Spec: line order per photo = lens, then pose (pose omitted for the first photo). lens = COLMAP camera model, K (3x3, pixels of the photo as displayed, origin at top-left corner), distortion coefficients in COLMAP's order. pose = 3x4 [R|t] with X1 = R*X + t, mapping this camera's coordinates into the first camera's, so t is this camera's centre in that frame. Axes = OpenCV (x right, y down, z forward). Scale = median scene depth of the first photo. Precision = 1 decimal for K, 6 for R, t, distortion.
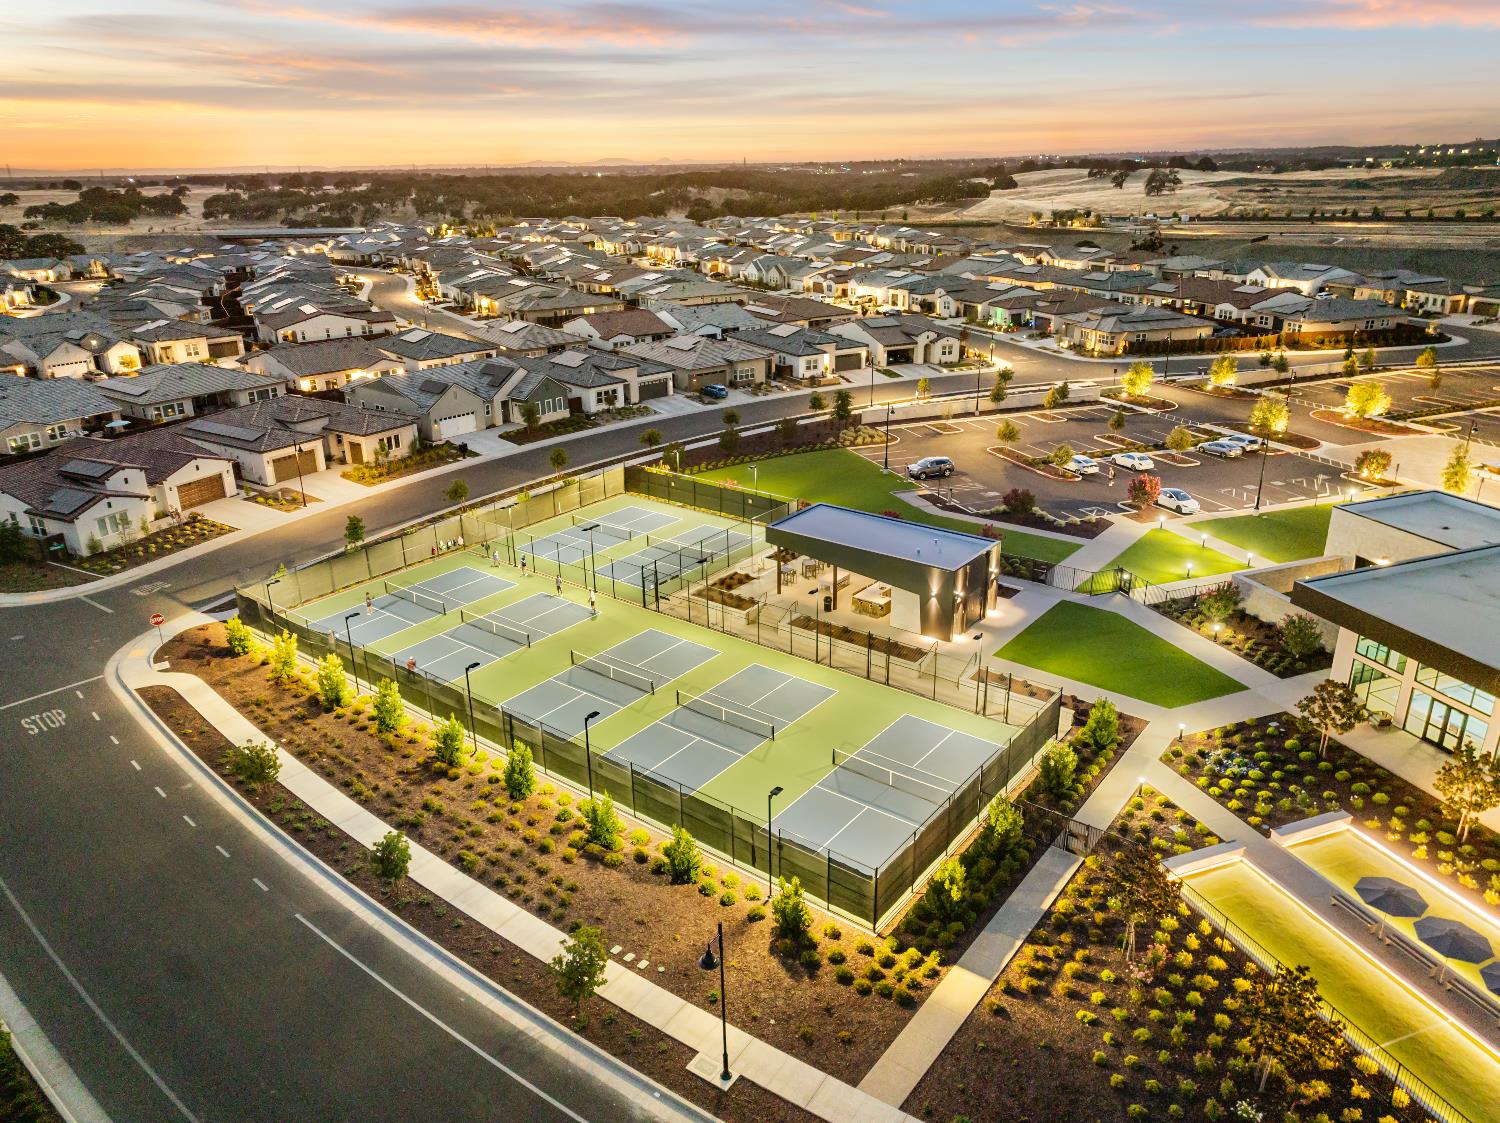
lens RADIAL K [[1050.7, 0, 750.0], [0, 1050.7, 561.5], [0, 0, 1]] dist [-0.003353, -0.000661]
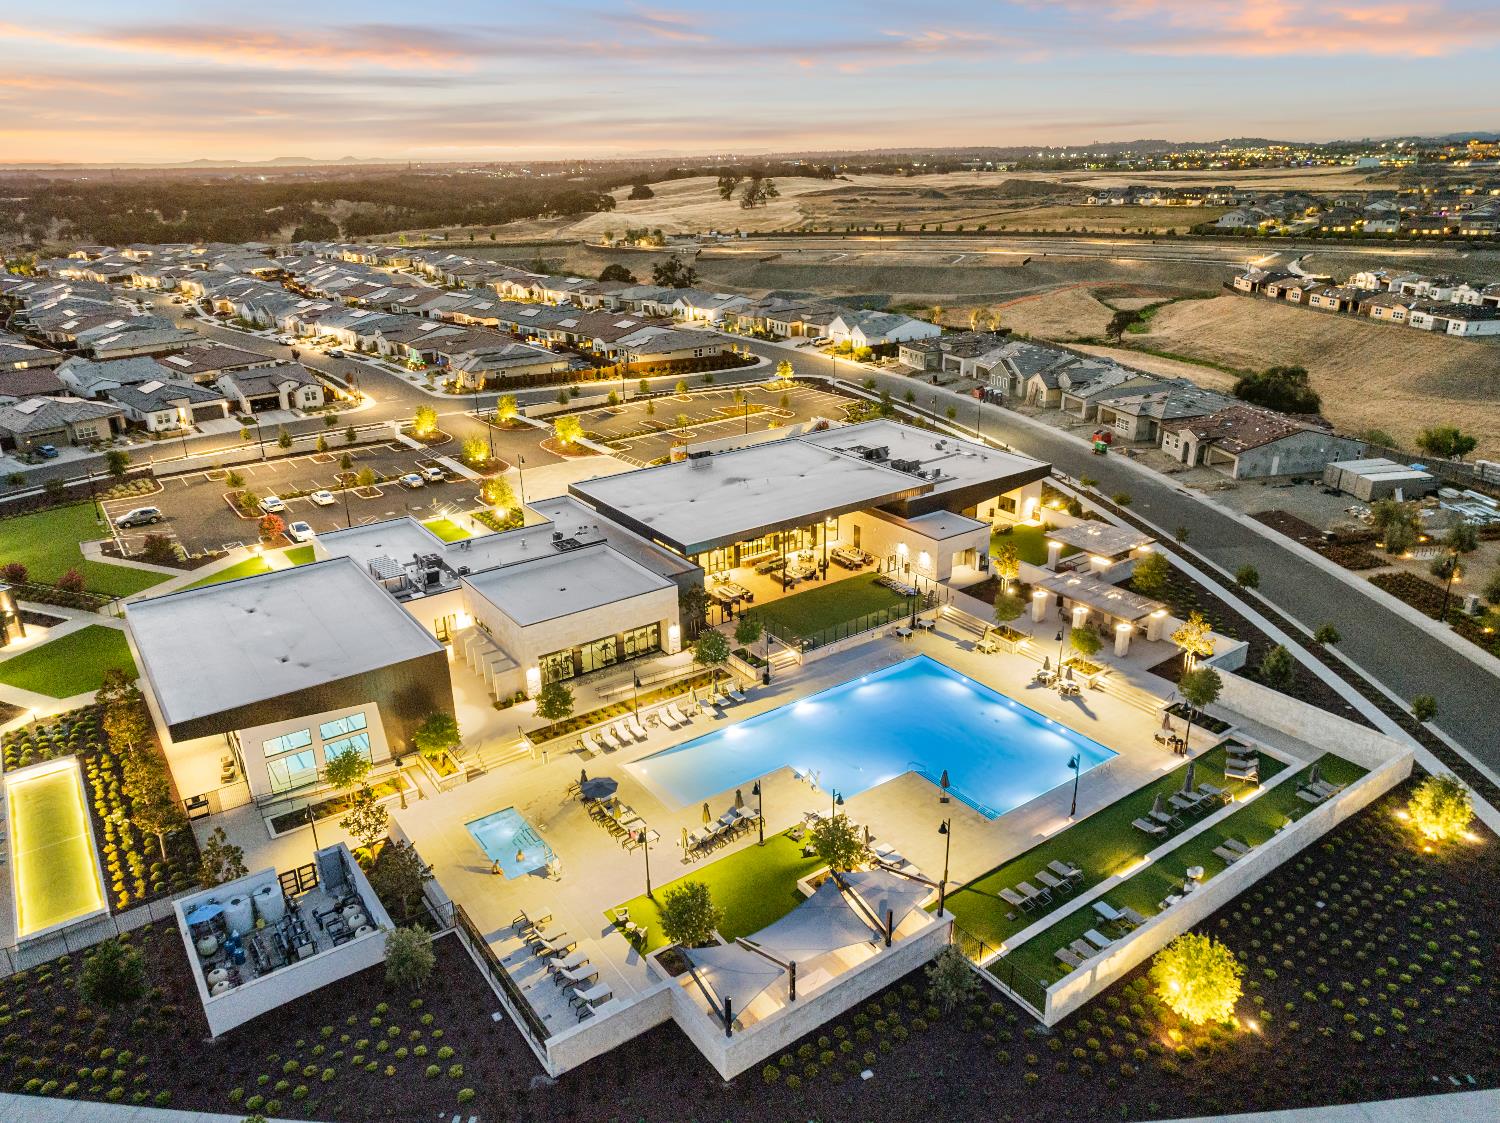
lens RADIAL K [[1050.7, 0, 750.0], [0, 1050.7, 561.5], [0, 0, 1]] dist [-0.003353, -0.000661]
pose [[0.965027, -0.093875, 0.244766, 0.365125], [0.093467, 0.995533, 0.013310, 0.007924], [-0.244922, 0.010033, 0.969491, -0.232951]]
